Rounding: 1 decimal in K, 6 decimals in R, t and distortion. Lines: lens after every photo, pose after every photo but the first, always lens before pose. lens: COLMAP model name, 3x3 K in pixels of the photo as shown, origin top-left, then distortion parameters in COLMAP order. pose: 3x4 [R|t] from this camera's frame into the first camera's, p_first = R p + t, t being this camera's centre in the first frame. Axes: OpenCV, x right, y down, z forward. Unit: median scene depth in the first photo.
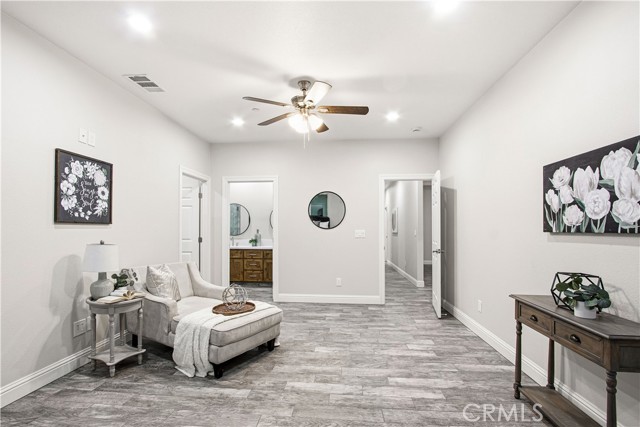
lens RADIAL K [[312.5, 0, 318.5], [0, 312.5, 226.6], [0, 0, 1]] dist [-0.021856, 0.000107]
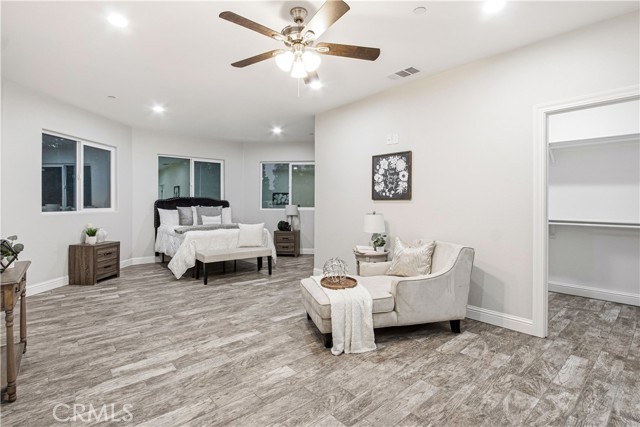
lens RADIAL K [[312.5, 0, 309.4], [0, 312.5, 203.9], [0, 0, 1]] dist [-0.021856, 0.000107]
pose [[-0.718844, -0.005592, -0.695148, 0.545656], [-0.003297, 0.999984, -0.004635, 0.017795], [0.695163, -0.001040, -0.718851, 1.833701]]
